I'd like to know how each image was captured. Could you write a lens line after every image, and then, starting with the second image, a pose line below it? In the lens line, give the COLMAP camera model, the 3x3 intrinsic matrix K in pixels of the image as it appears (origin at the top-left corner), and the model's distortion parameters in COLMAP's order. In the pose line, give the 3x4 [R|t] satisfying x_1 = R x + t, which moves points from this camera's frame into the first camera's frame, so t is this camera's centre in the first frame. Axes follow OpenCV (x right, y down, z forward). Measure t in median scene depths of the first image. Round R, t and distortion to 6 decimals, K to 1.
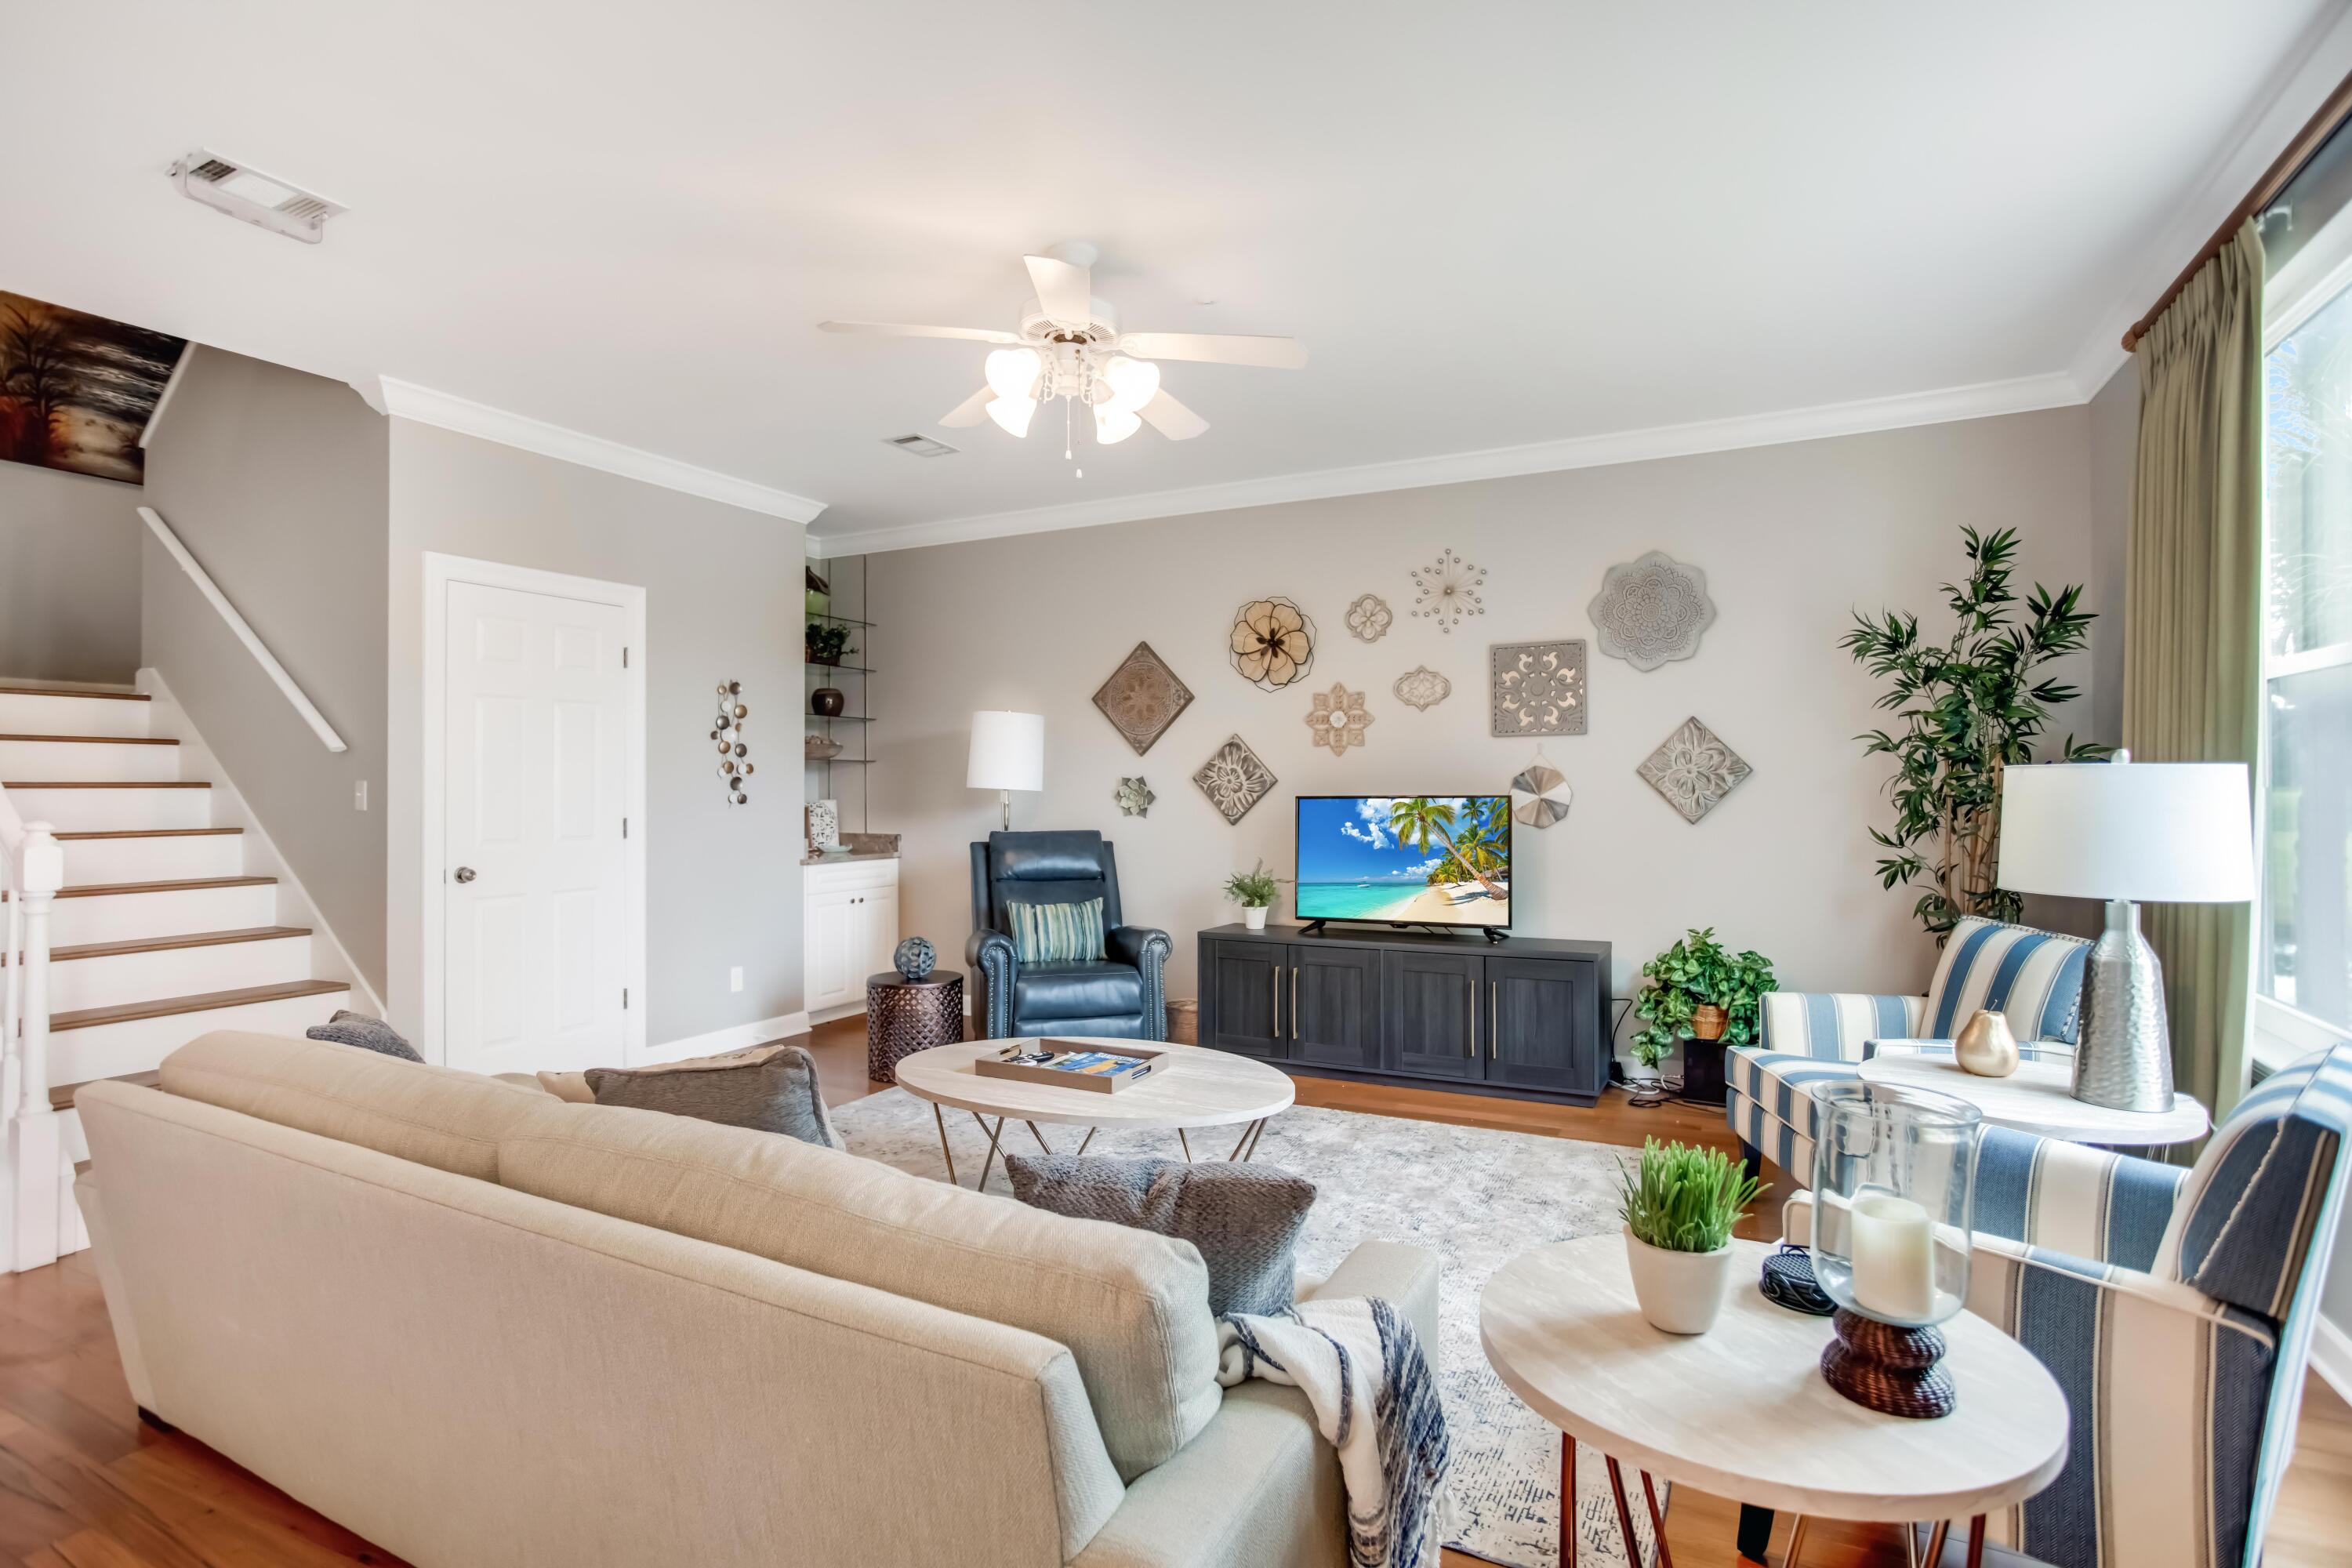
lens RADIAL K [[1121.8, 0, 1171.5], [0, 1121.8, 789.4], [0, 0, 1]] dist [-0.030897, 0.028296]
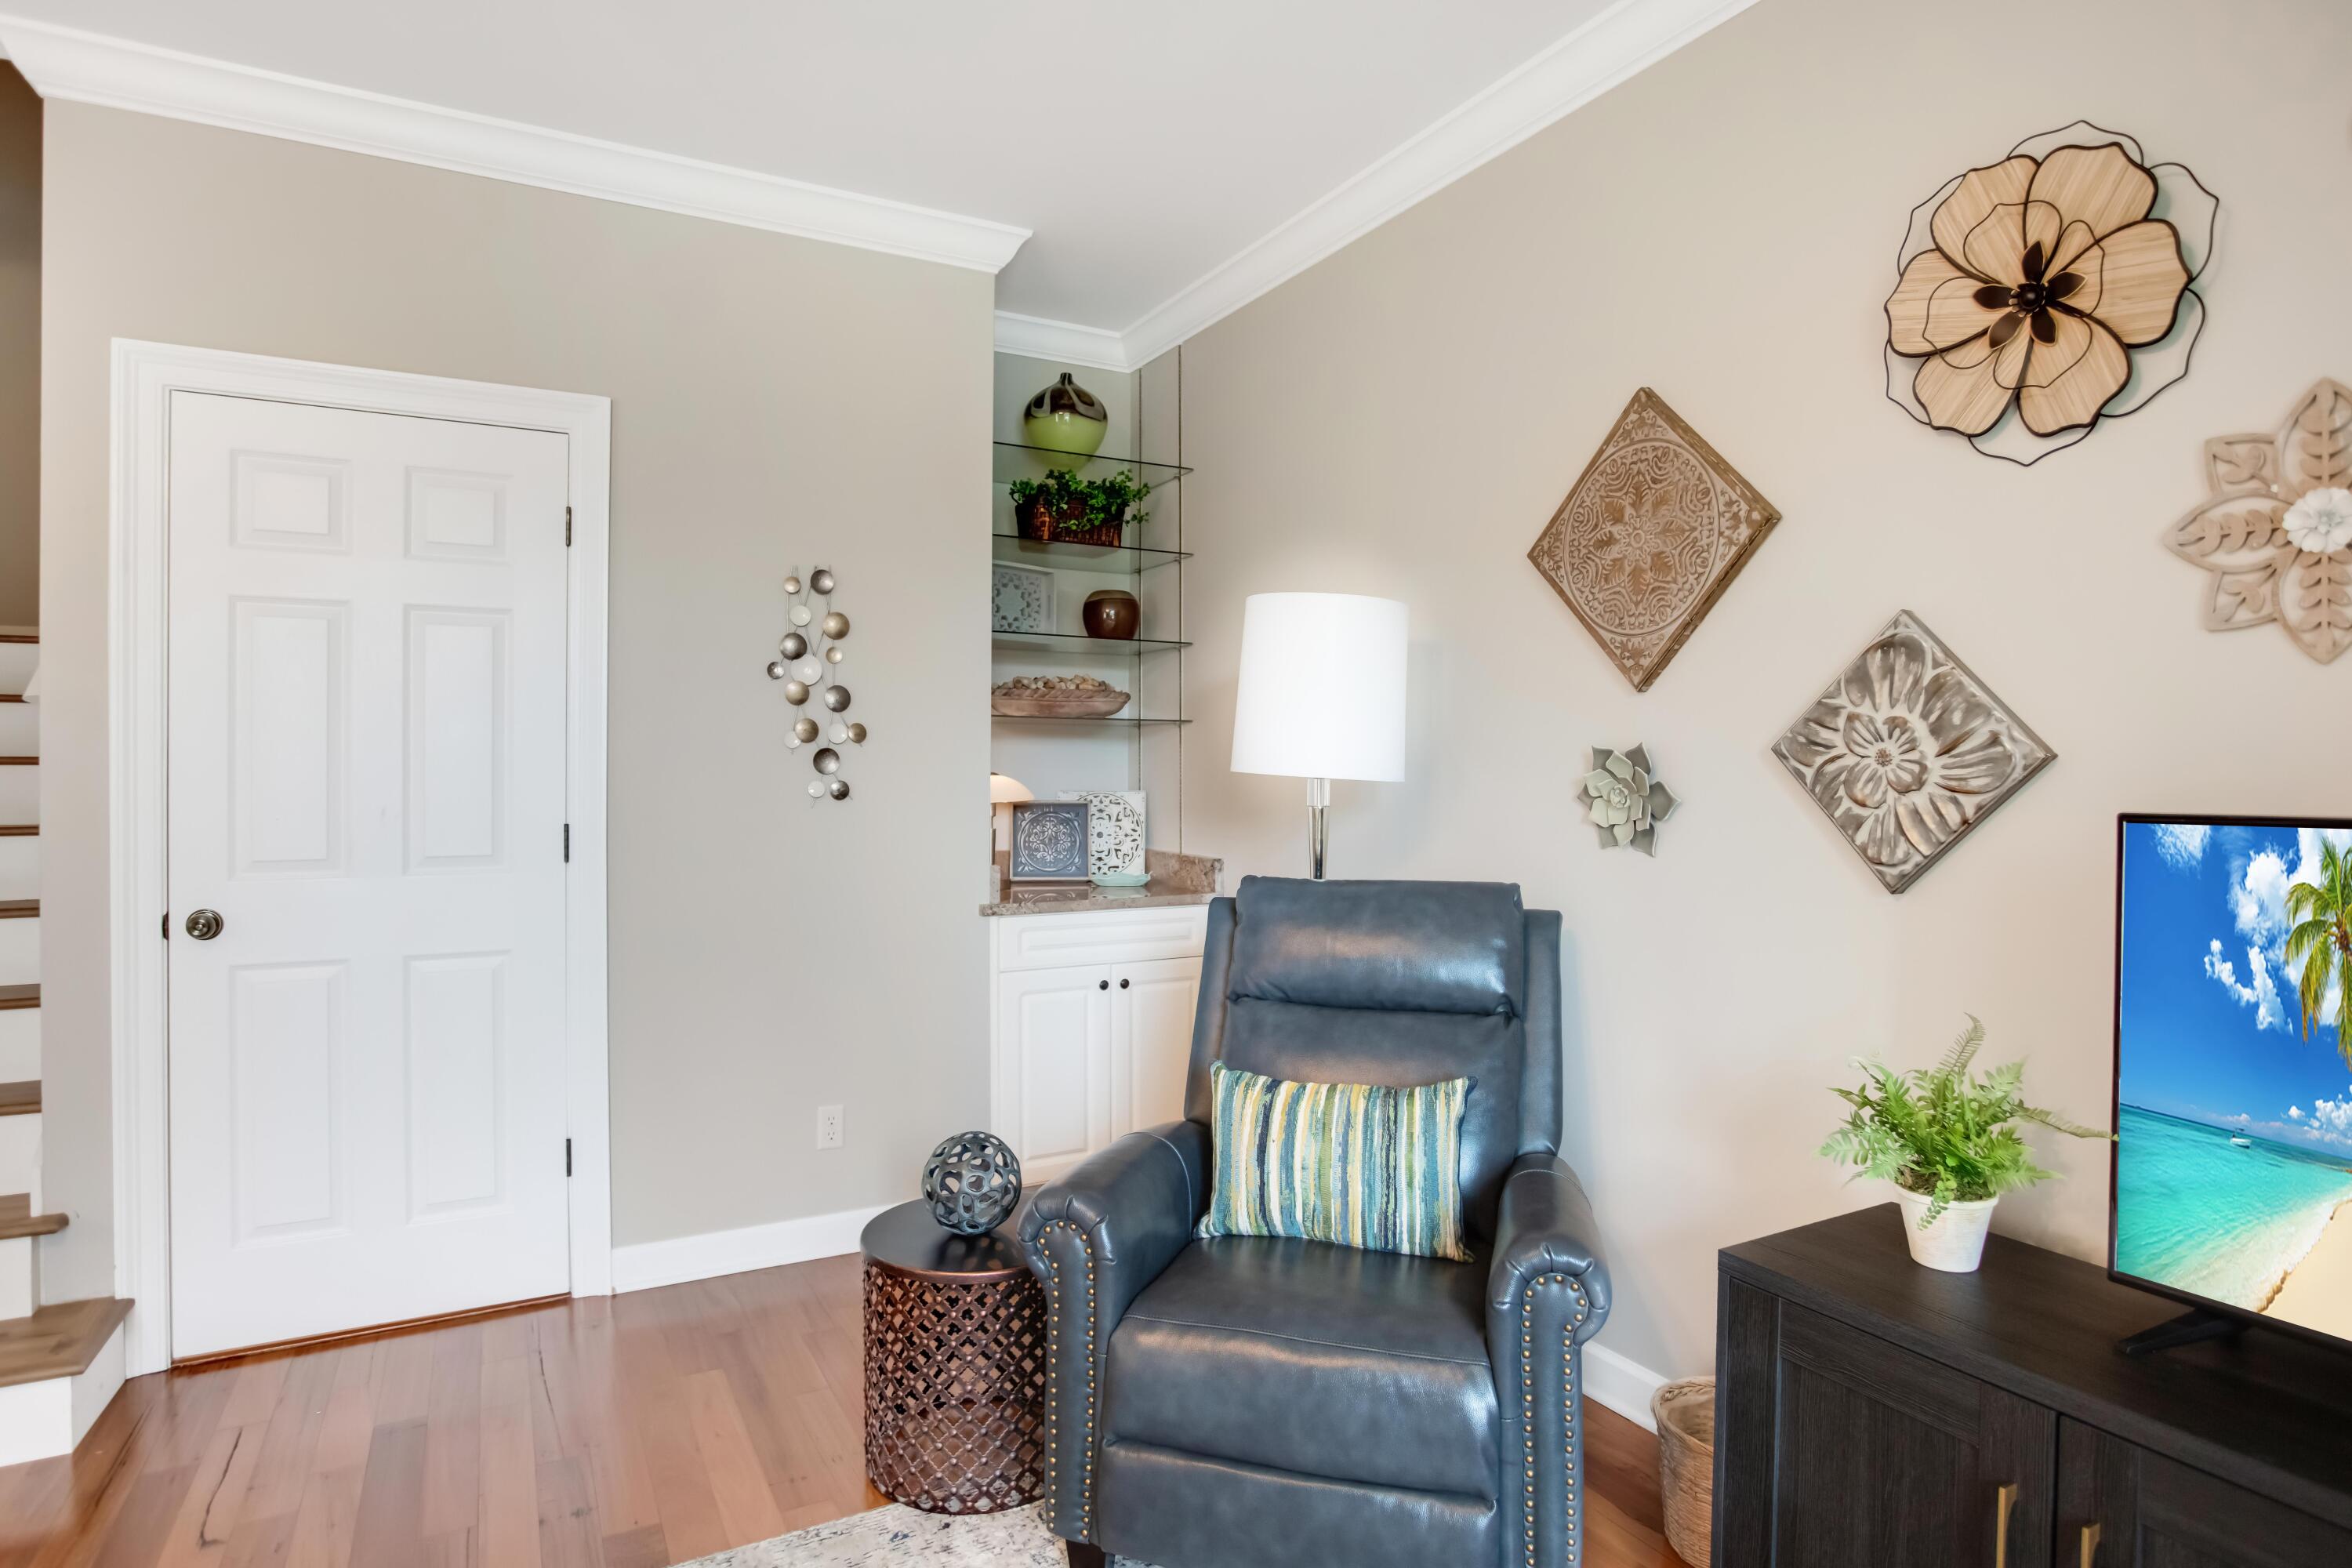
lens RADIAL K [[1250.0, 0, 1191.8], [0, 1250.0, 774.7], [0, 0, 1]] dist [-0.056663, 0.027074]
pose [[0.838873, 0.007636, -0.544273, 0.079040], [-0.005606, 0.999970, 0.005389, -0.003122], [0.544298, -0.001470, 0.838891, 0.601918]]
